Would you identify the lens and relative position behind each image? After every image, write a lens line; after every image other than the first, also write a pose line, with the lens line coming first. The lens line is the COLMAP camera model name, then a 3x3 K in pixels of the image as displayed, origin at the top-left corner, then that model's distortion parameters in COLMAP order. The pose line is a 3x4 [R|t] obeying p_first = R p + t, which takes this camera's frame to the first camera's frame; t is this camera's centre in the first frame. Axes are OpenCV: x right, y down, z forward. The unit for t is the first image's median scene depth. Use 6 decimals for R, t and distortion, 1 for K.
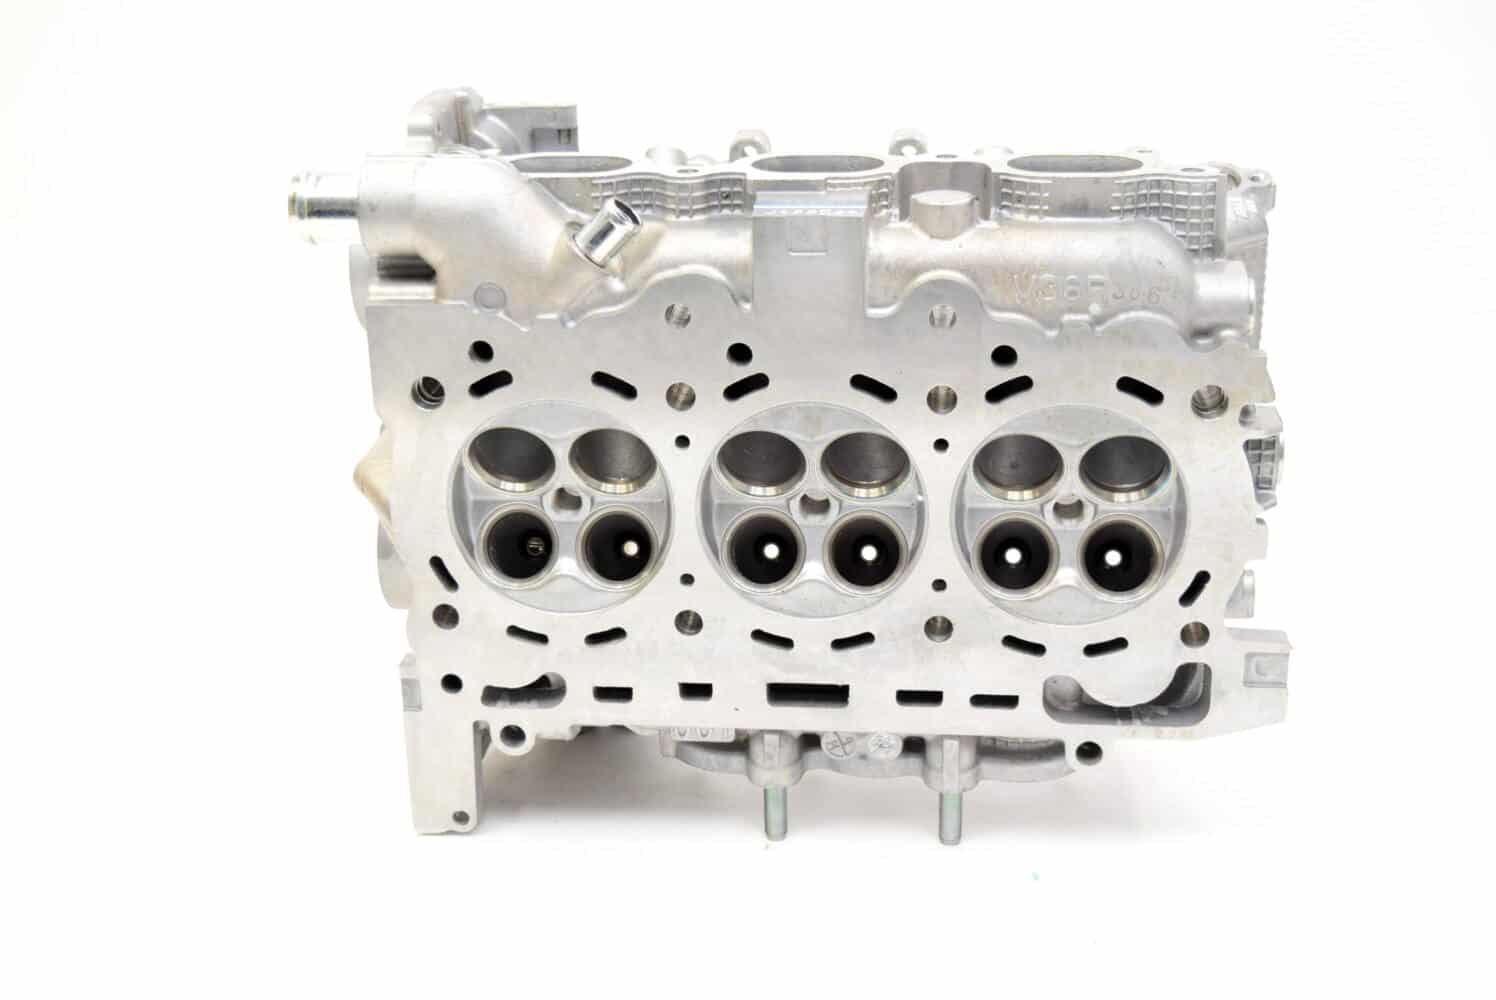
lens RADIAL K [[2077.5, 0, 746.0], [0, 2077.5, 499.9], [0, 0, 1]] dist [0.000665, 0.000000]
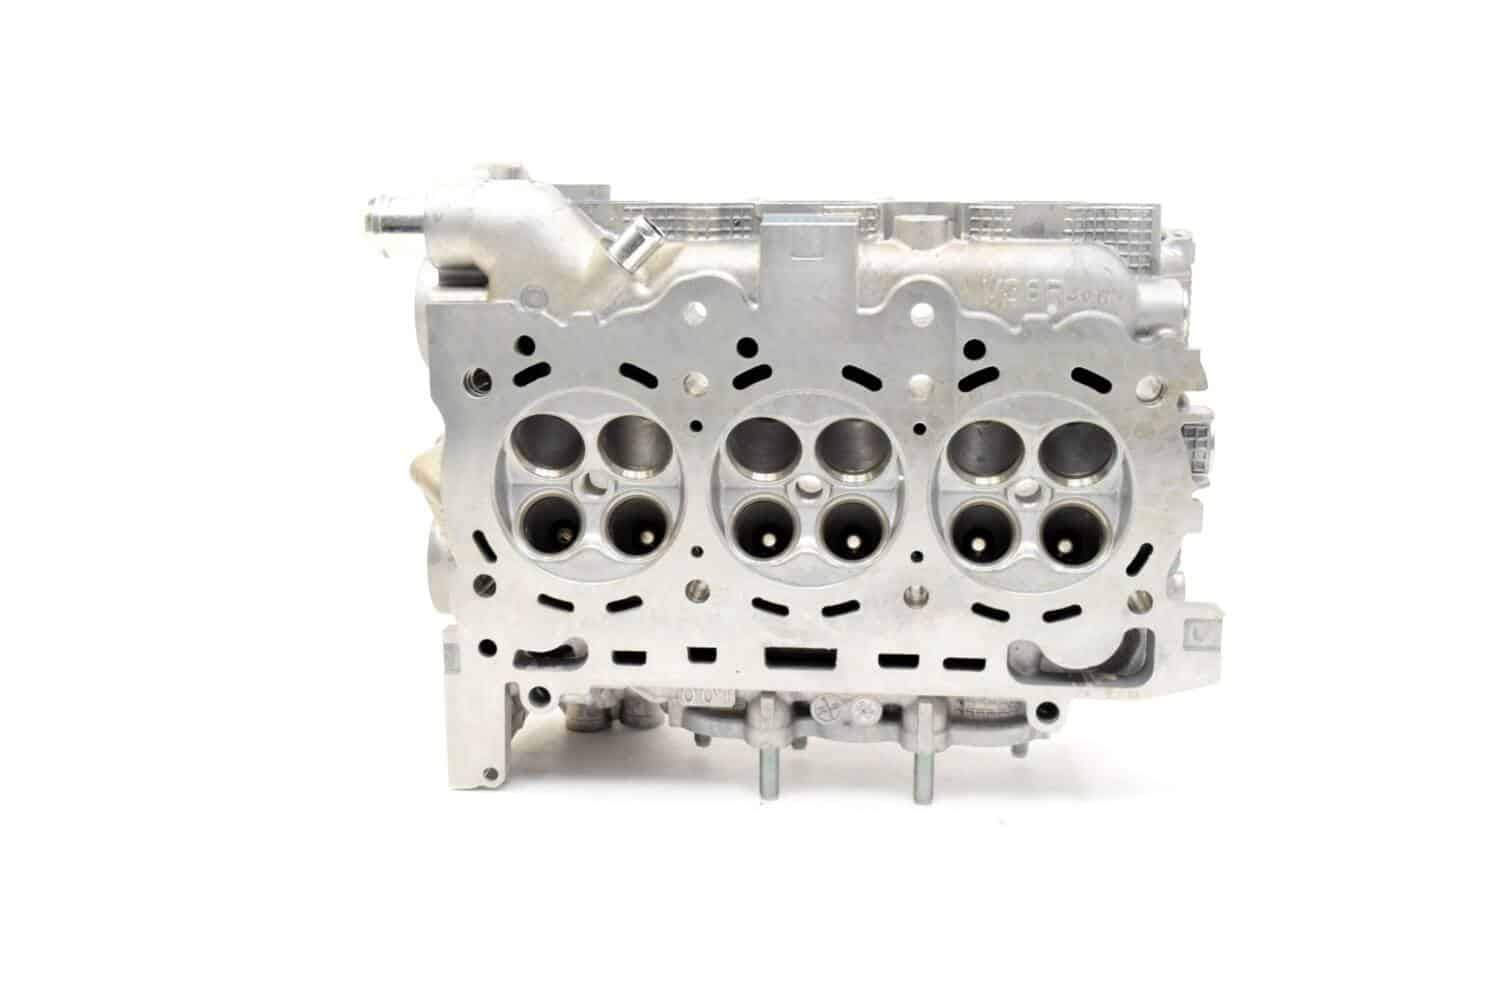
lens RADIAL K [[1587.7, 0, 751.1], [0, 1587.7, 500.1], [0, 0, 1]] dist [-0.007434, 0.000000]
pose [[0.999725, 0.017787, 0.015265, -0.012460], [-0.015207, 0.987790, -0.155047, 0.147054], [-0.017836, 0.154772, 0.987789, 0.130539]]
